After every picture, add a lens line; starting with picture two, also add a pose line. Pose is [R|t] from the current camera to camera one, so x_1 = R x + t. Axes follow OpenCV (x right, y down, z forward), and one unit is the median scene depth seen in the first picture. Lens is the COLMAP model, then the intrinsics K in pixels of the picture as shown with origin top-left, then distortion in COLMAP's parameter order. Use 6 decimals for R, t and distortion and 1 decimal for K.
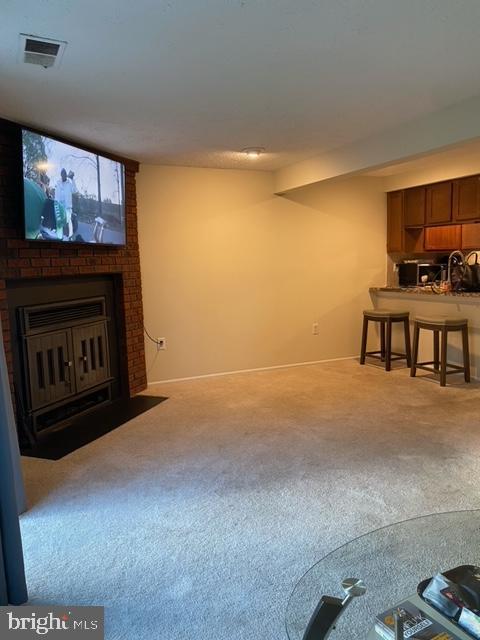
lens RADIAL K [[485.0, 0, 244.1], [0, 485.0, 318.1], [0, 0, 1]] dist [0.039047, -0.053613]
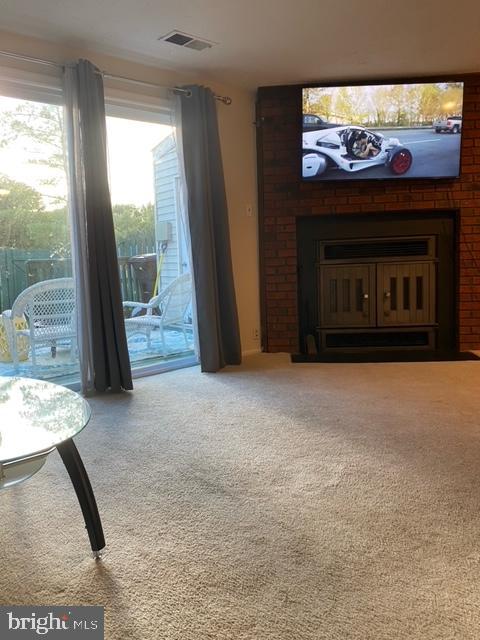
lens RADIAL K [[485.0, 0, 240.4], [0, 485.0, 316.3], [0, 0, 1]] dist [0.039047, -0.053613]
pose [[0.267926, 0.134068, -0.954066, 0.584028], [-0.088133, 0.989529, 0.114302, 0.038562], [0.959400, 0.053460, 0.276936, 0.426259]]
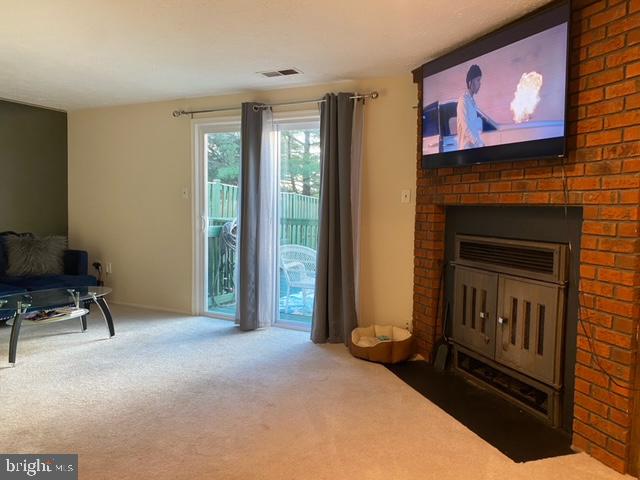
lens RADIAL K [[485.0, 0, 320.0], [0, 485.0, 239.0], [0, 0, 1]] dist [0.039047, -0.053613]
pose [[-0.778895, 0.048108, -0.625306, 0.339289], [-0.080531, 0.981128, 0.175794, -0.144400], [0.621962, 0.187281, -0.760321, 1.385280]]
